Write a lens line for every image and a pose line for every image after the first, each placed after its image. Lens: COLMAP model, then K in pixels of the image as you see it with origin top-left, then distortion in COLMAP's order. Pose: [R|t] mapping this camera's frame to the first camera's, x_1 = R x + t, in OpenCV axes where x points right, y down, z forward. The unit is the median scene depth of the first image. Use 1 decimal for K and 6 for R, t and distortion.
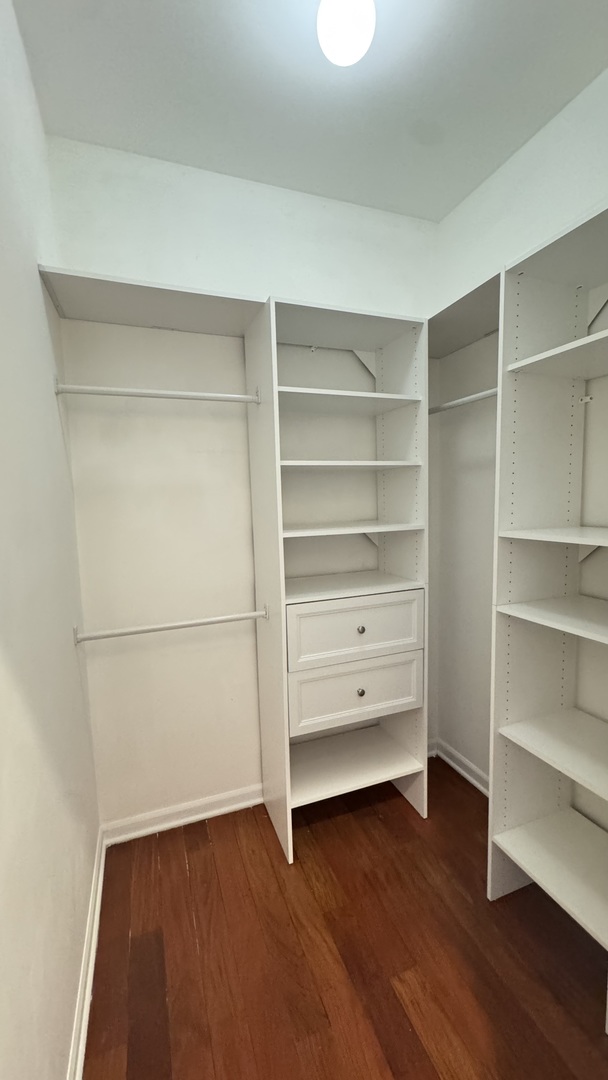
lens RADIAL K [[434.1, 0, 304.8], [0, 434.1, 539.1], [0, 0, 1]] dist [-0.001824, 0.000024]
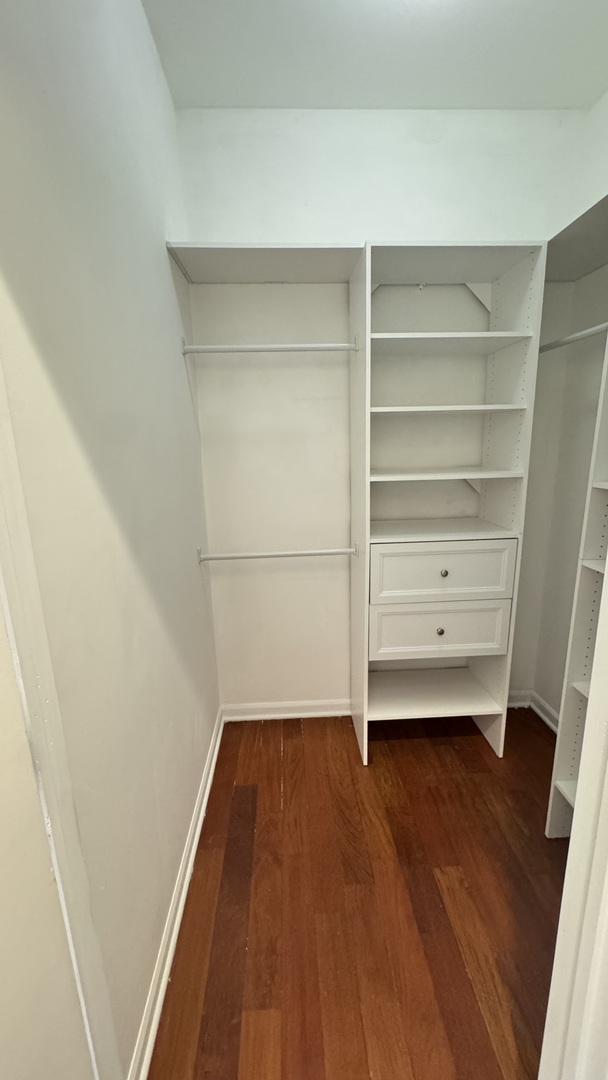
lens RADIAL K [[434.1, 0, 304.8], [0, 434.1, 539.1], [0, 0, 1]] dist [-0.001824, 0.000024]
pose [[0.951299, 0.070301, -0.300146, 0.120637], [-0.030986, 0.990525, 0.133794, -0.000483], [0.306707, -0.117977, 0.944464, -0.074570]]
